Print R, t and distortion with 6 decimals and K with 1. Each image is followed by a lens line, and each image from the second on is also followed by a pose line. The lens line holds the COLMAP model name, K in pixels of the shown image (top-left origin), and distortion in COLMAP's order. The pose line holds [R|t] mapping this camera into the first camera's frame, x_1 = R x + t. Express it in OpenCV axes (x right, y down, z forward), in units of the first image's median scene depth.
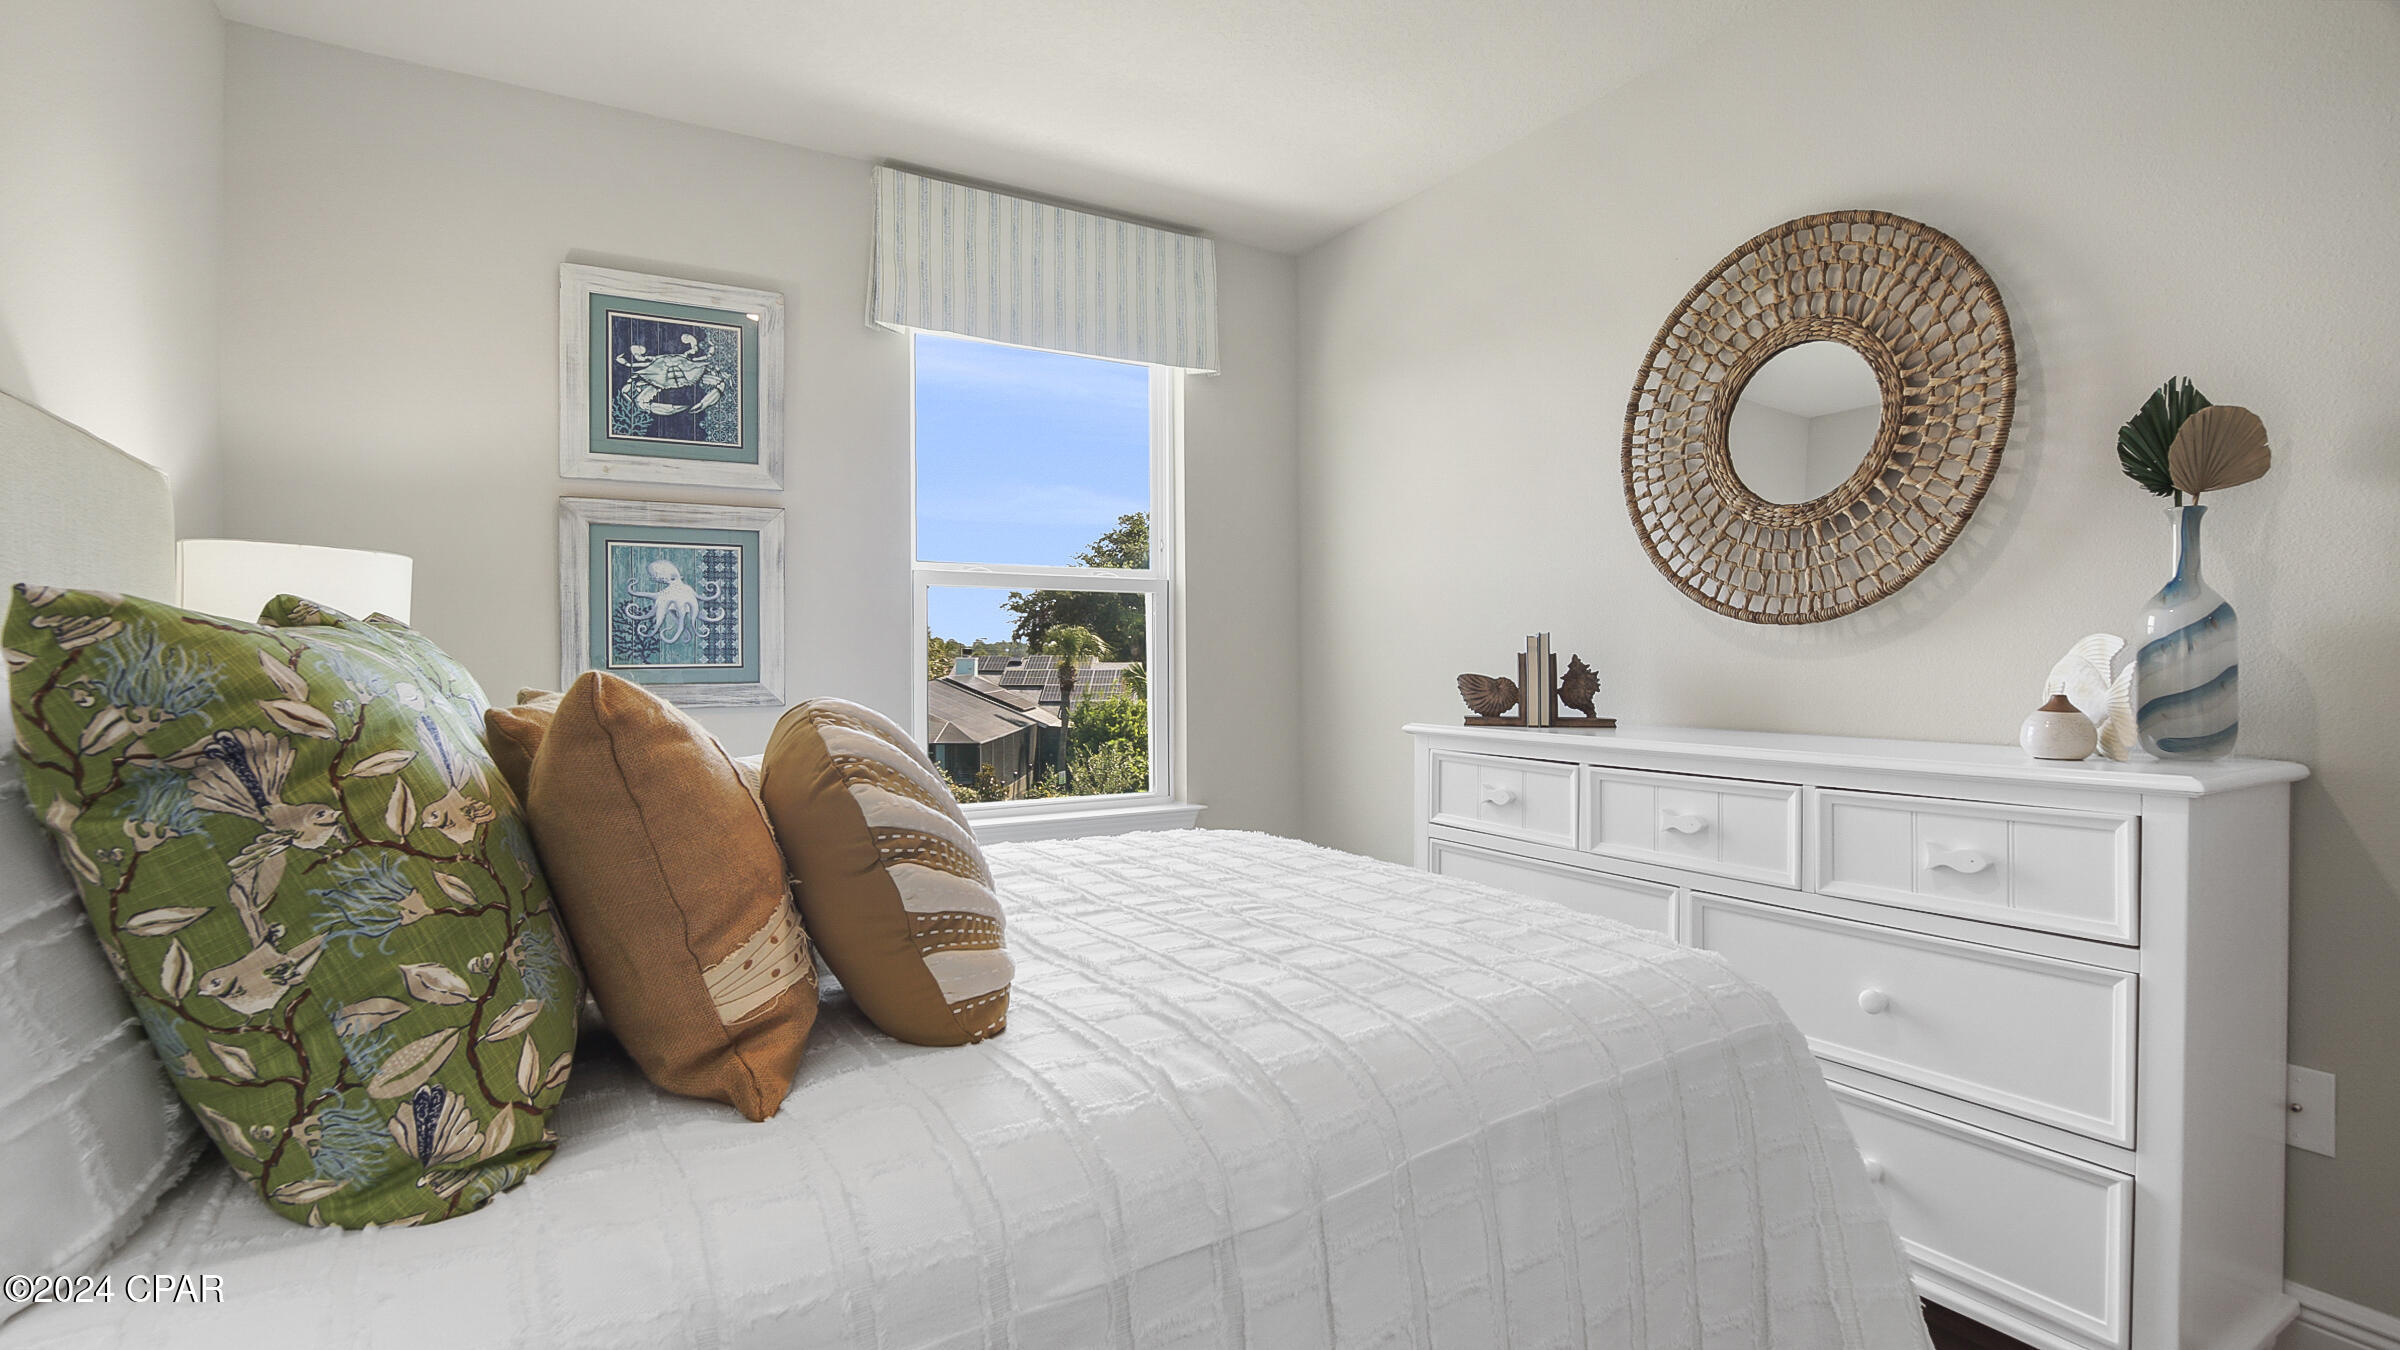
lens RADIAL K [[1073.4, 0, 1197.1], [0, 1073.4, 670.5], [0, 0, 1]] dist [-0.032483, 0.000306]
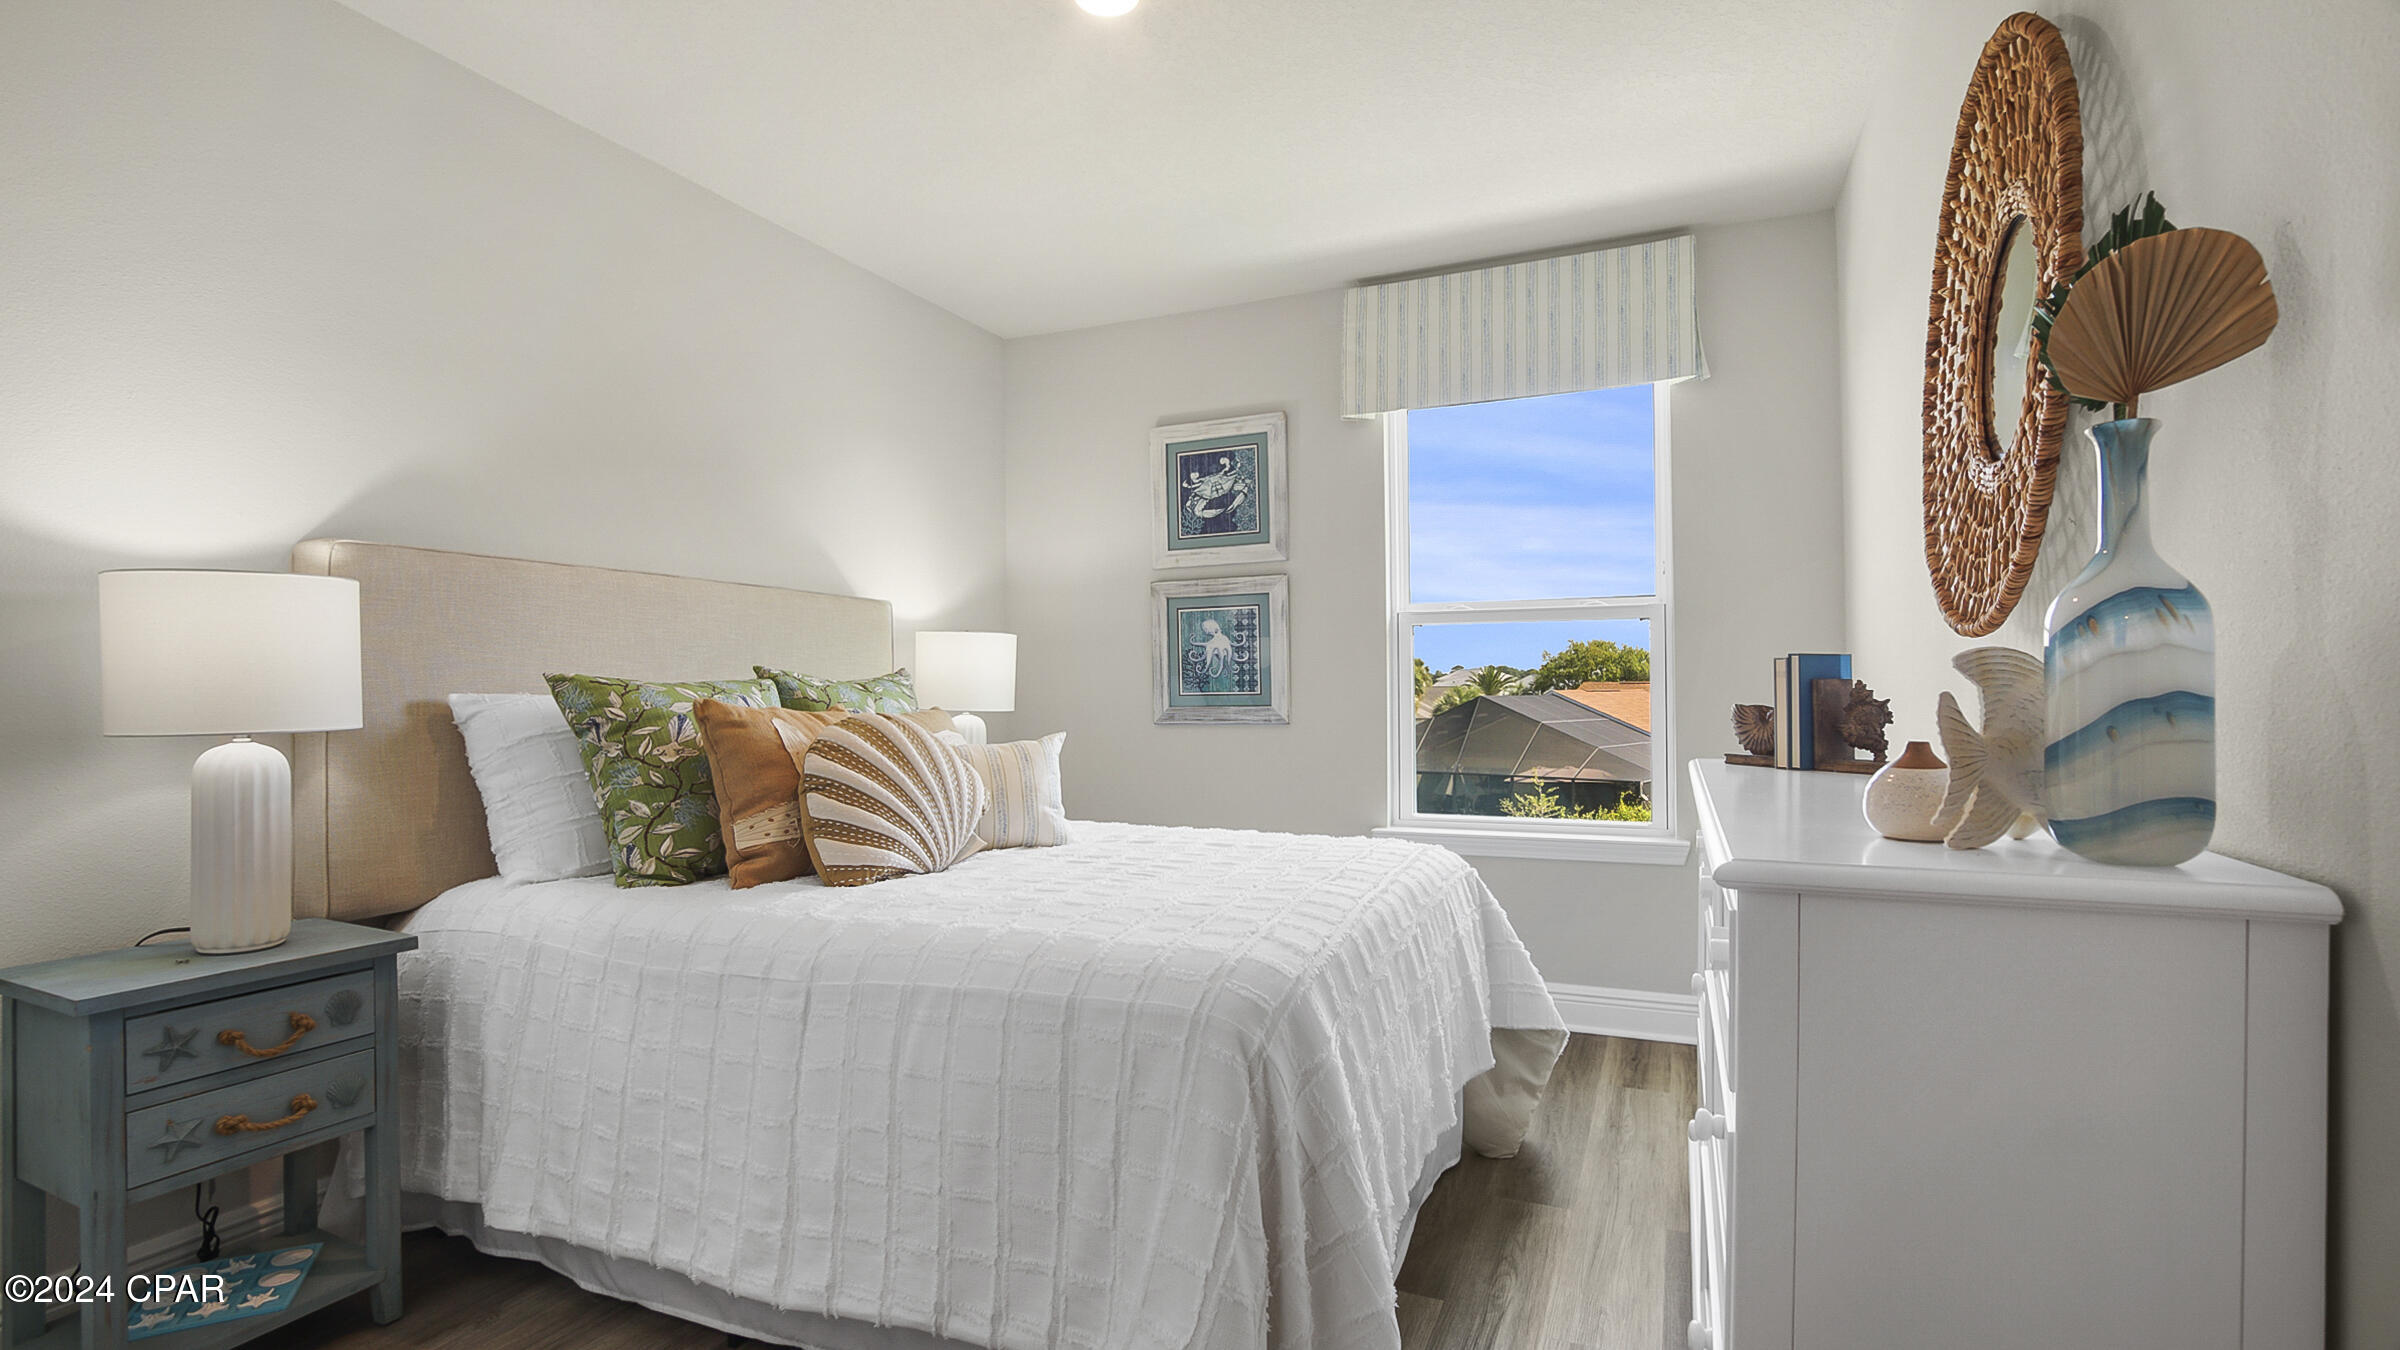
lens RADIAL K [[1073.4, 0, 1195.5], [0, 1073.4, 693.6], [0, 0, 1]] dist [-0.032483, 0.000306]
pose [[0.588702, 0.000730, -0.808350, 0.652632], [-0.002014, 0.999998, -0.000564, -0.003550], [0.808348, 0.001960, 0.588702, 0.138626]]
